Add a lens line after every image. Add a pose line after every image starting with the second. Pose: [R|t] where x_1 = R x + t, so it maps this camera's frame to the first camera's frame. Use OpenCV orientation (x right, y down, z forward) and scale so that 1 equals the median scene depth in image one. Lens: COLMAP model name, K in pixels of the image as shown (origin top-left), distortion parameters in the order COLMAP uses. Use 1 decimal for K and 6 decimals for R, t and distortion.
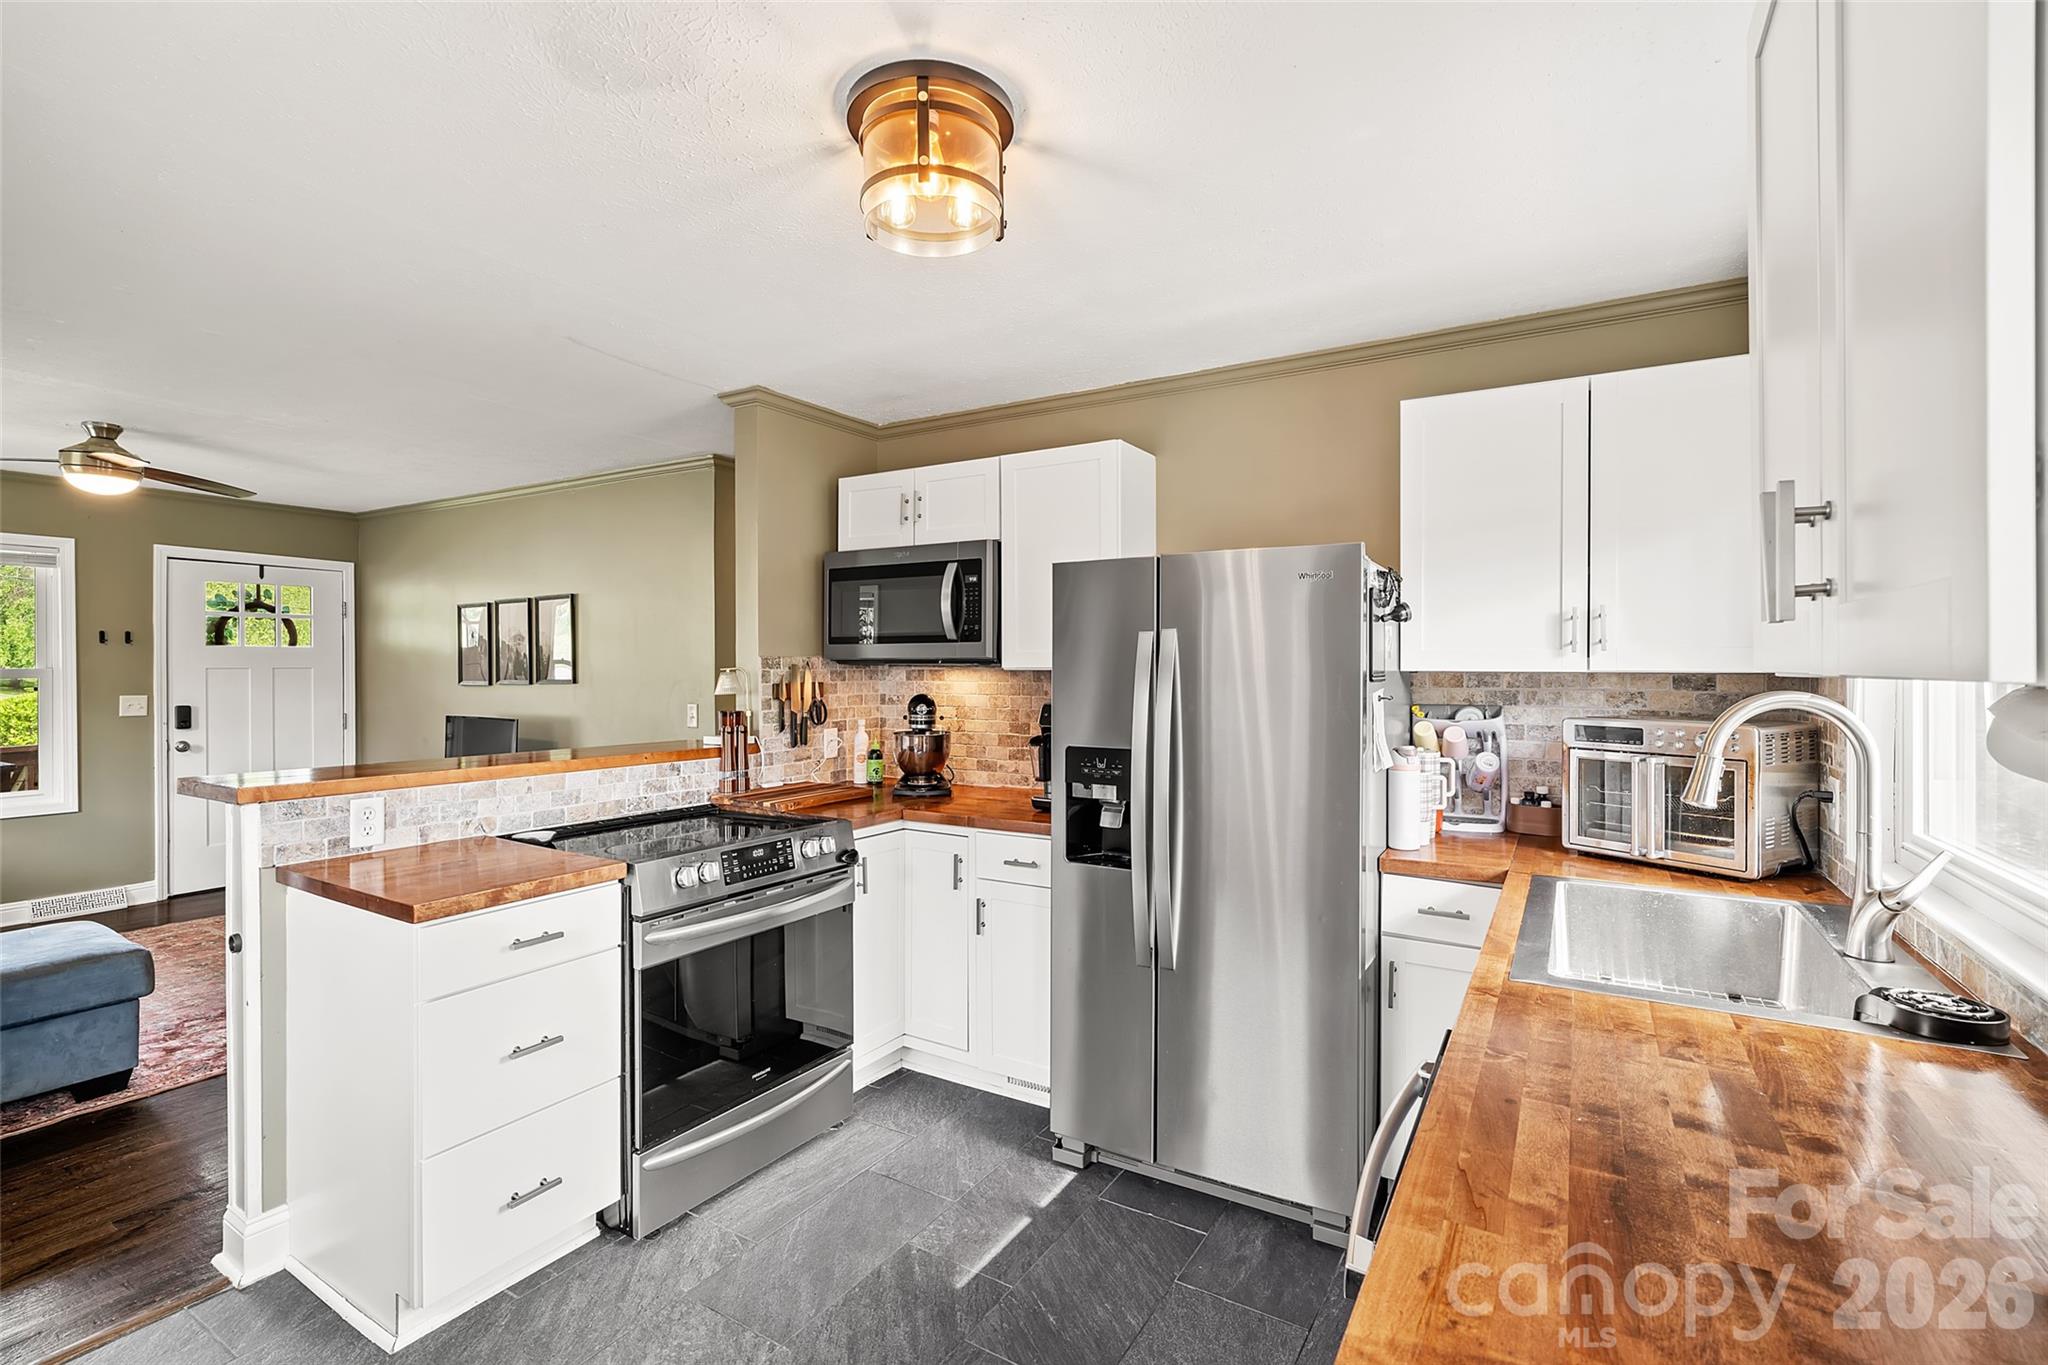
lens RADIAL K [[933.6, 0, 1020.5], [0, 933.6, 671.5], [0, 0, 1]] dist [-0.009088, 0.003116]
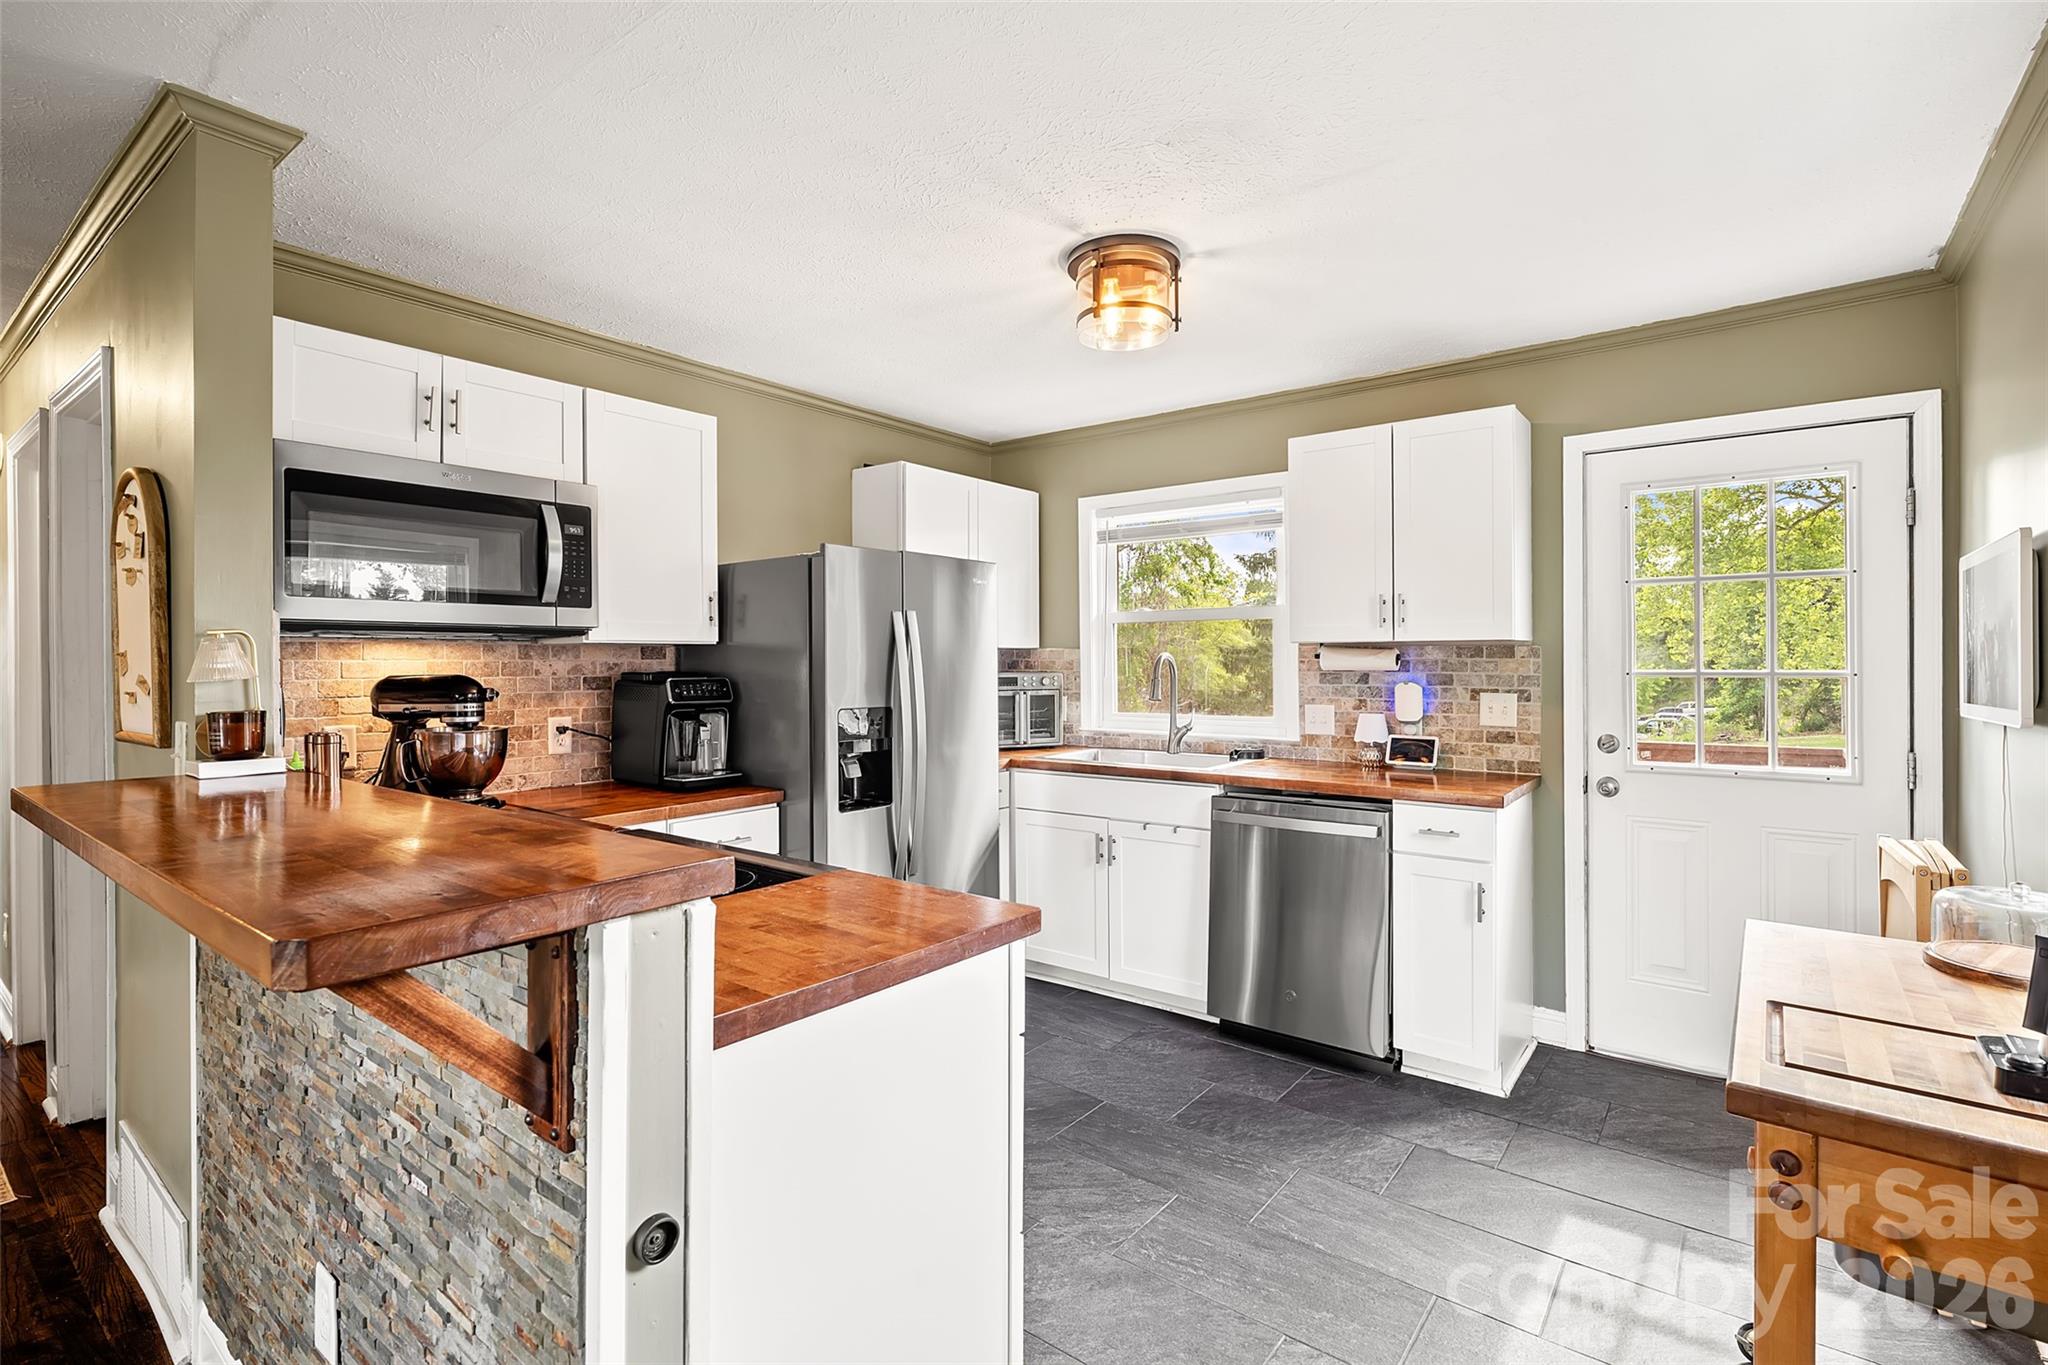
lens RADIAL K [[933.6, 0, 1030.1], [0, 933.6, 662.1], [0, 0, 1]] dist [-0.009088, 0.003116]
pose [[0.114116, -0.002833, 0.993463, -0.769819], [0.011126, 0.999937, 0.001573, 0.018174], [-0.993405, 0.010874, 0.114140, 0.484778]]
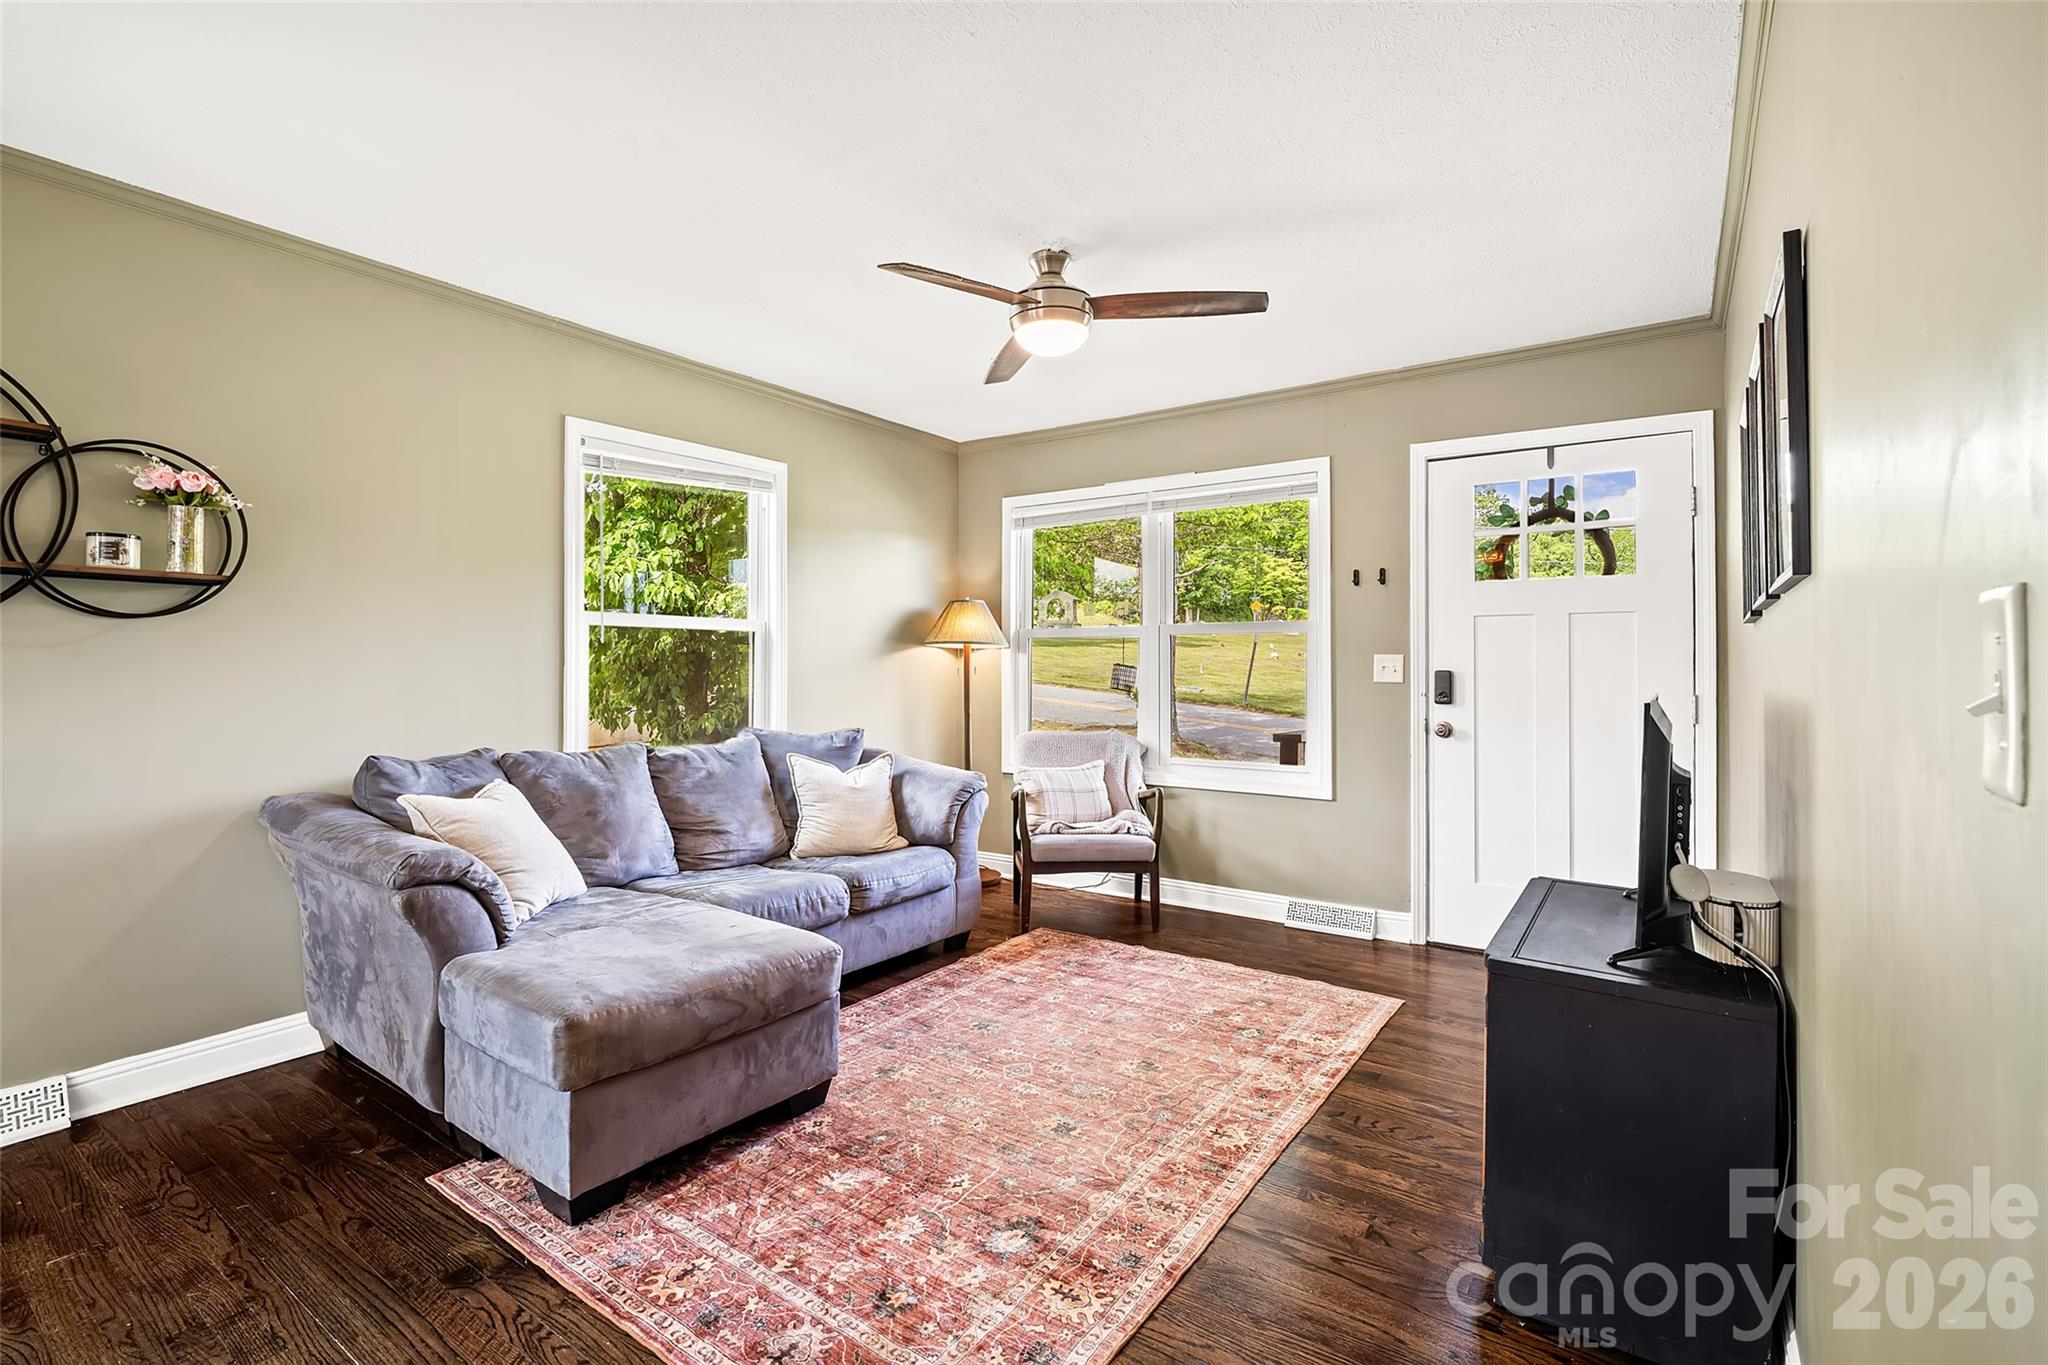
lens RADIAL K [[933.6, 0, 1024.9], [0, 933.6, 664.1], [0, 0, 1]] dist [-0.009088, 0.003116]
pose [[-0.072177, -0.002517, -0.997389, -0.300694], [-0.010886, 0.999939, -0.001736, 0.058148], [0.997332, 0.010732, -0.072200, 1.179360]]
